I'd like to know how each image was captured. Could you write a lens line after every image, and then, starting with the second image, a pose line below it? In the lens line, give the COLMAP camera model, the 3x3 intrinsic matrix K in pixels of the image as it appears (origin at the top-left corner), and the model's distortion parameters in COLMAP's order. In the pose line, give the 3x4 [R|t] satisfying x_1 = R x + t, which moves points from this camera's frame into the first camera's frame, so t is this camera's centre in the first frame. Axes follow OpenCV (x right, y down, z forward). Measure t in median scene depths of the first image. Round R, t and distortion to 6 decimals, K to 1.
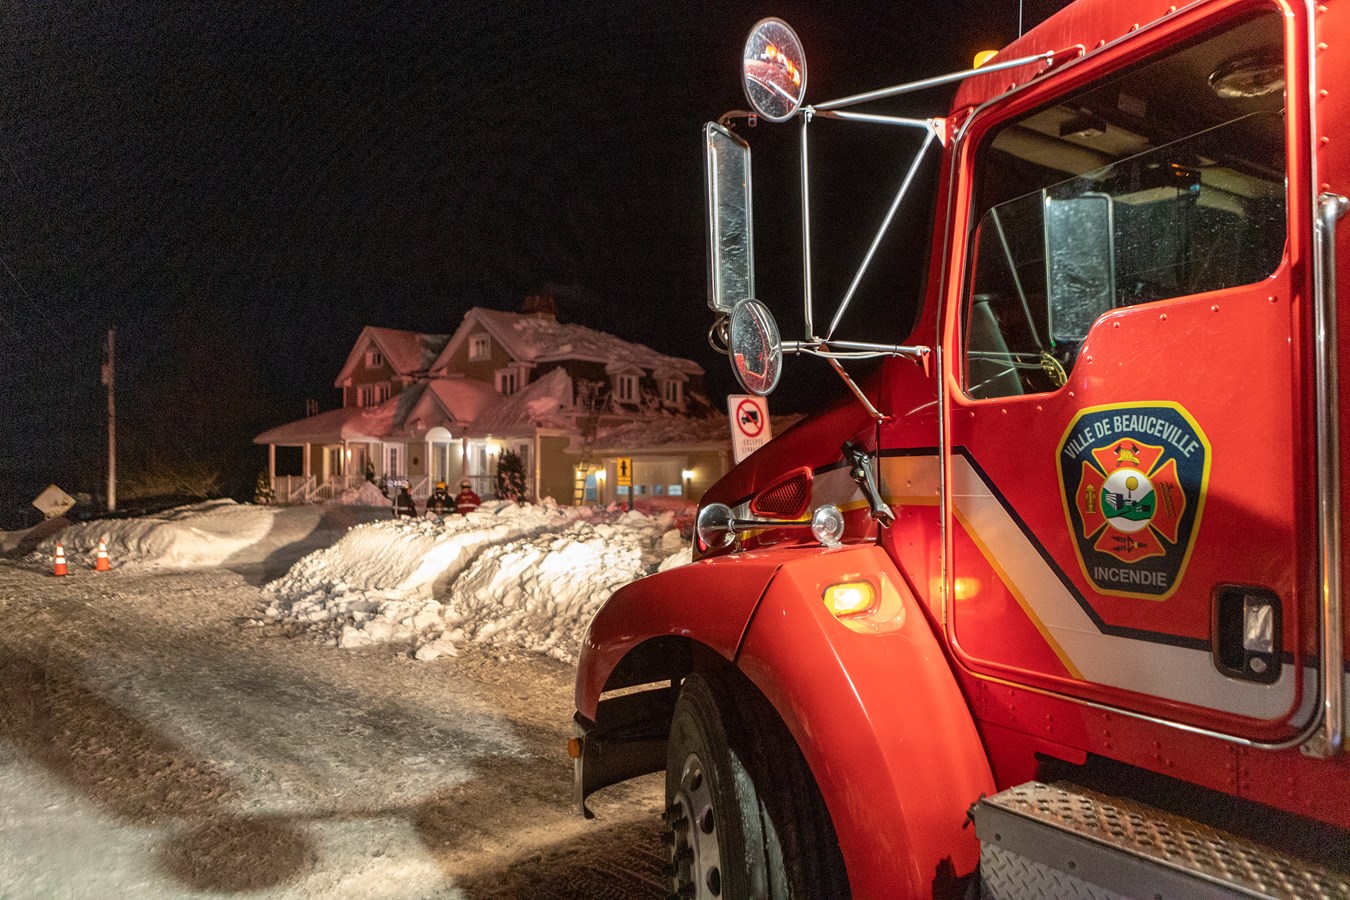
lens RADIAL K [[961.2, 0, 677.1], [0, 961.2, 452.4], [0, 0, 1]] dist [-0.005133, -0.002916]
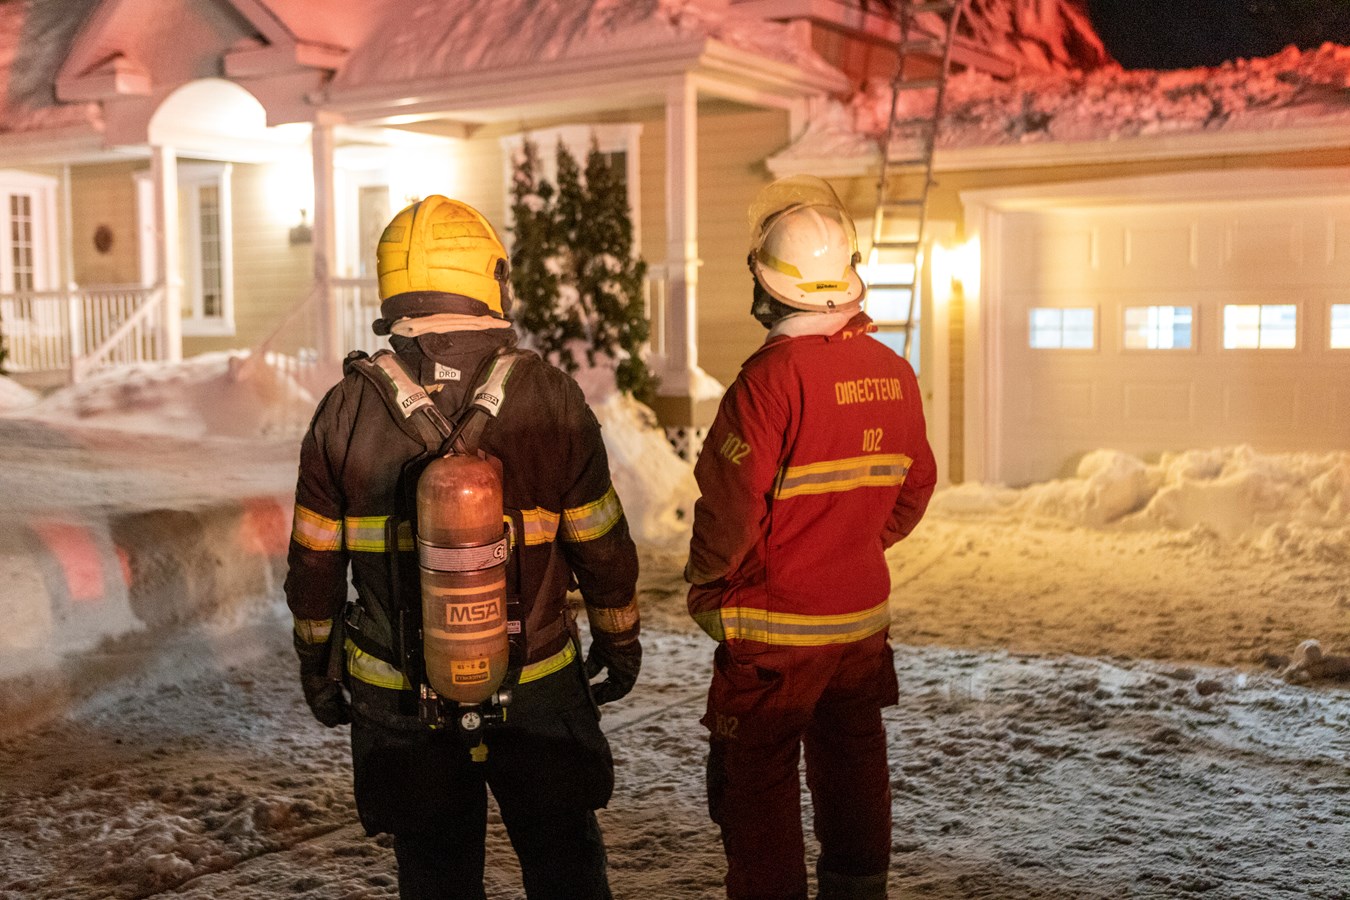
lens RADIAL K [[1575.5, 0, 676.0], [0, 1575.5, 450.7], [0, 0, 1]] dist [-0.026035, 0.000000]
pose [[0.994365, -0.016633, 0.104702, -0.177907], [0.005385, 0.994266, 0.106802, 0.025814], [-0.105878, -0.105637, 0.988752, 0.600814]]
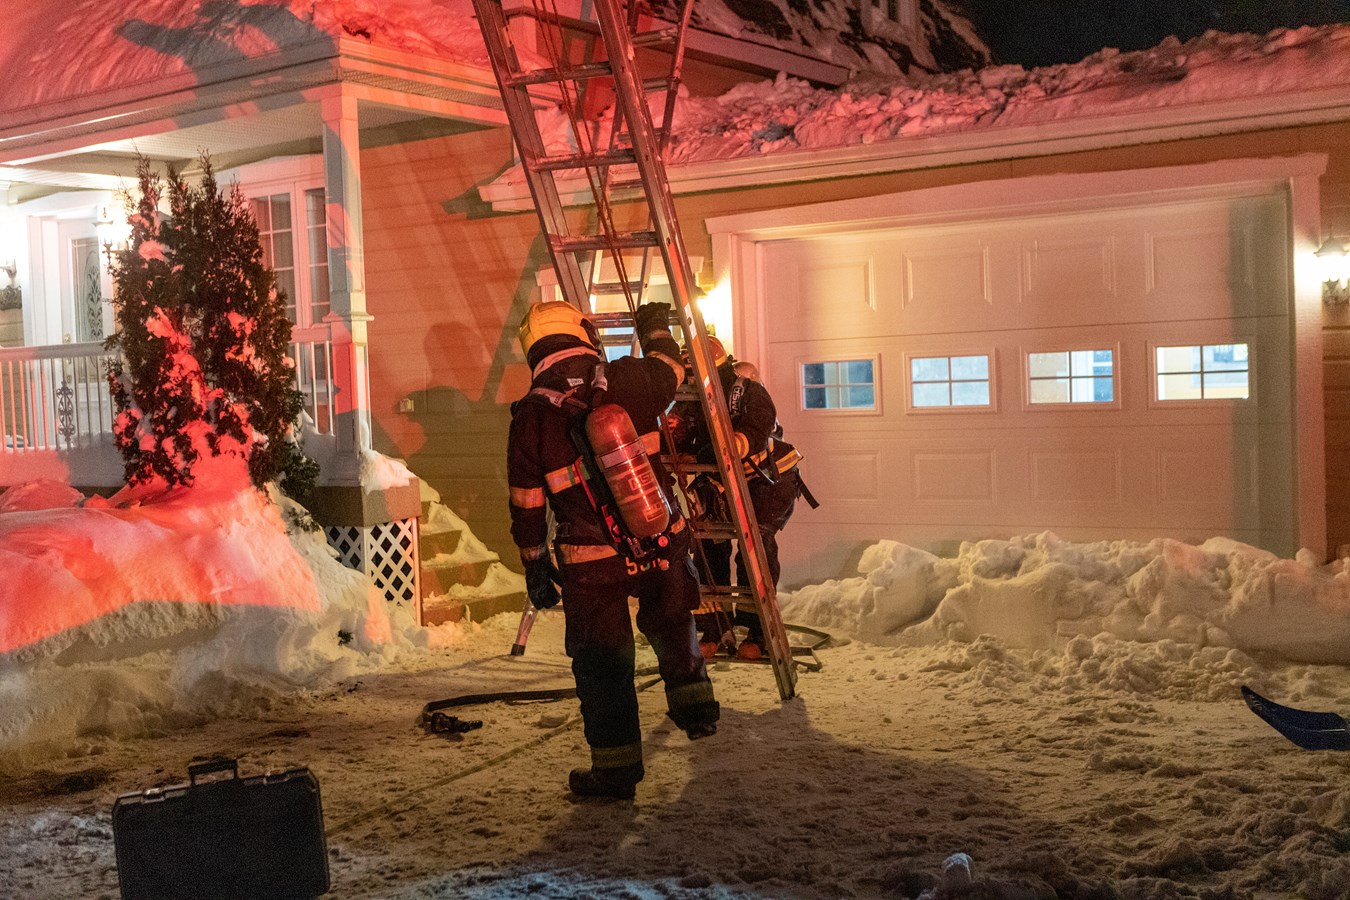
lens RADIAL K [[1638.5, 0, 684.4], [0, 1638.5, 453.4], [0, 0, 1]] dist [-0.035373, 0.000000]
pose [[0.995129, -0.042970, 0.088722, -0.107131], [0.036700, 0.996792, 0.071130, 0.026973], [-0.091494, -0.067528, 0.993513, 0.656847]]
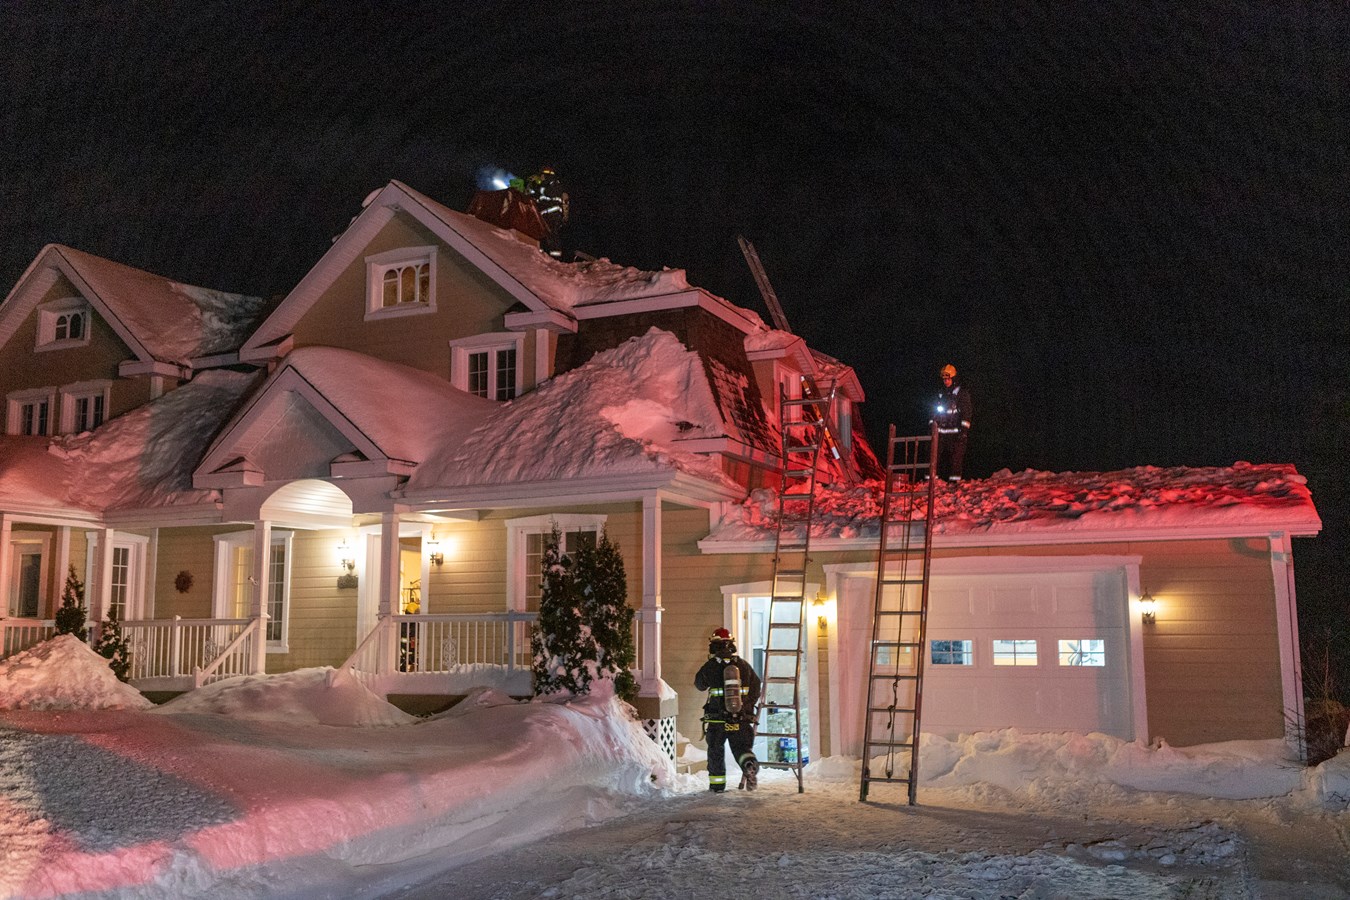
lens RADIAL K [[1268.3, 0, 675.4], [0, 1268.3, 447.9], [0, 0, 1]] dist [0.003982, 0.000000]
pose [[0.967571, 0.033271, 0.250400, -0.241623], [-0.002796, 0.992638, -0.121090, 0.019375], [-0.252585, 0.116463, 0.960540, 0.526317]]
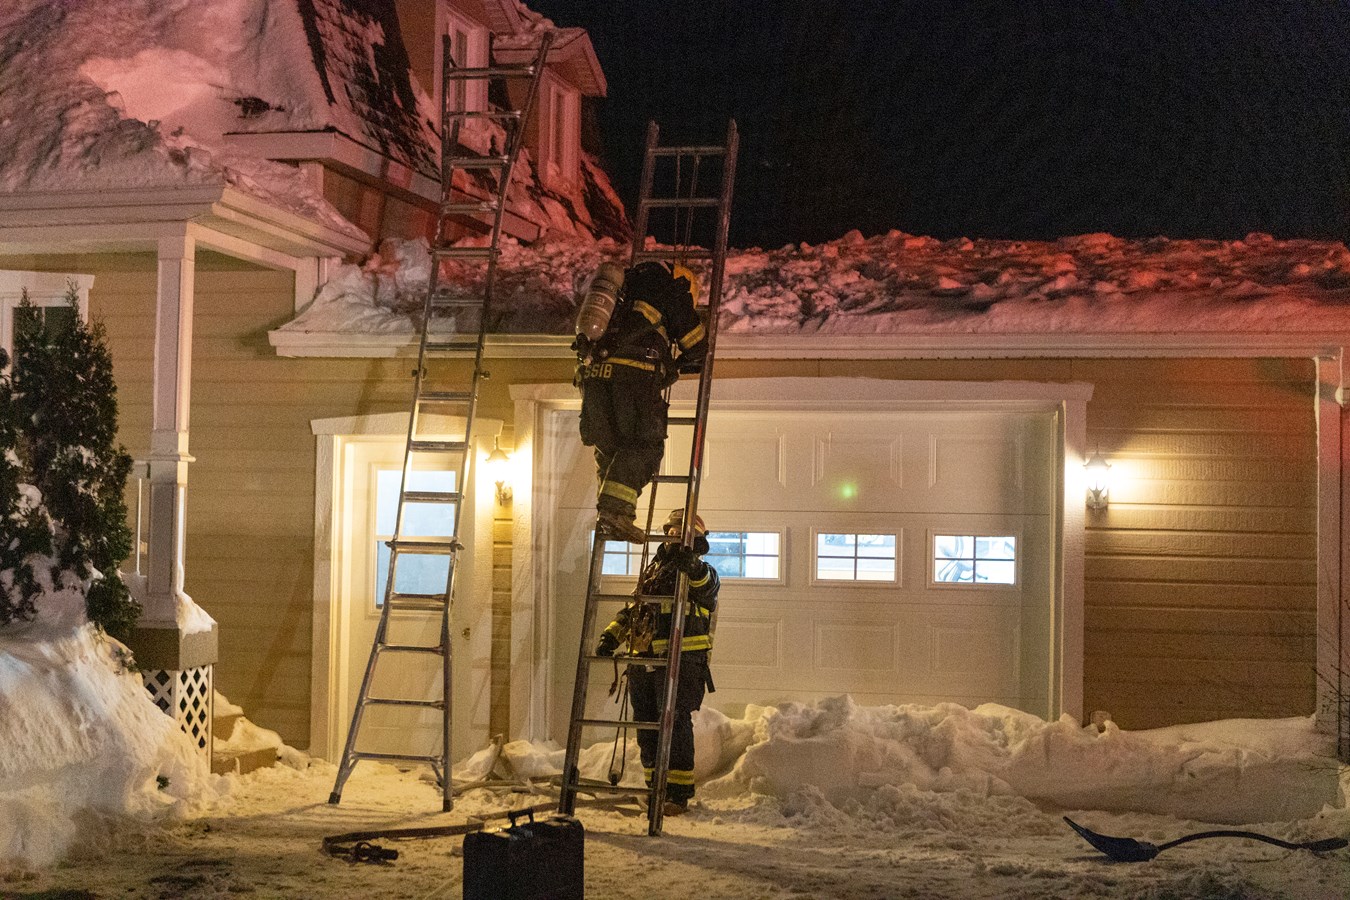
lens RADIAL K [[2164.6, 0, 668.9], [0, 2164.6, 441.4], [0, 0, 1]] dist [-0.053731, 0.000000]
pose [[0.906296, 0.035383, 0.421159, -0.218631], [-0.030048, 0.999362, -0.019300, 0.023370], [-0.421573, 0.004836, 0.906781, 0.574042]]
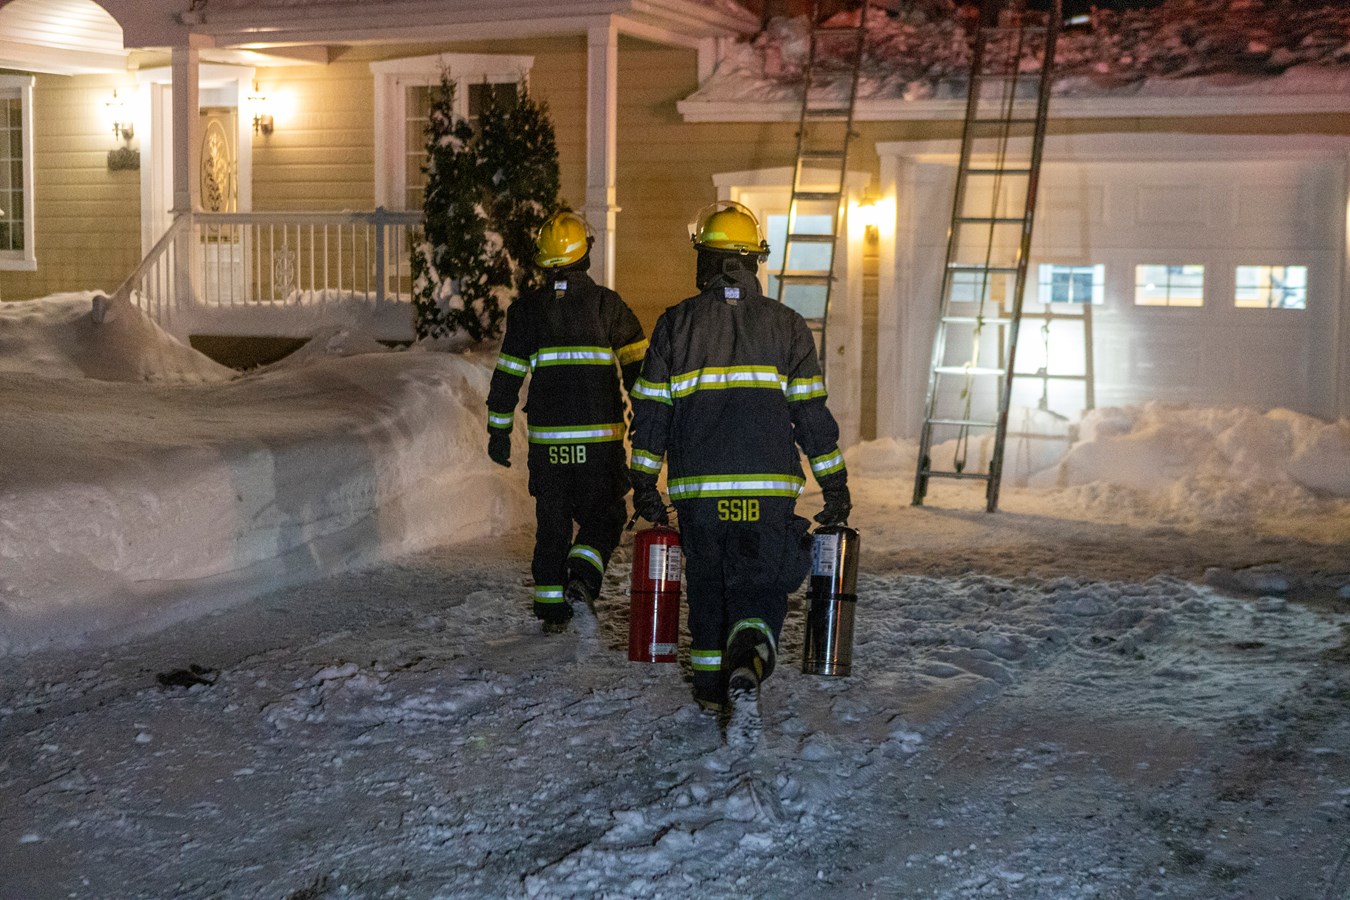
lens RADIAL K [[2051.2, 0, 679.7], [0, 2051.2, 457.5], [0, 0, 1]] dist [-0.042454, 0.000000]
pose [[0.966666, -0.013659, 0.255676, -0.236468], [-0.018246, 0.992362, 0.122000, 0.020679], [-0.255390, -0.122598, 0.959034, 0.515837]]
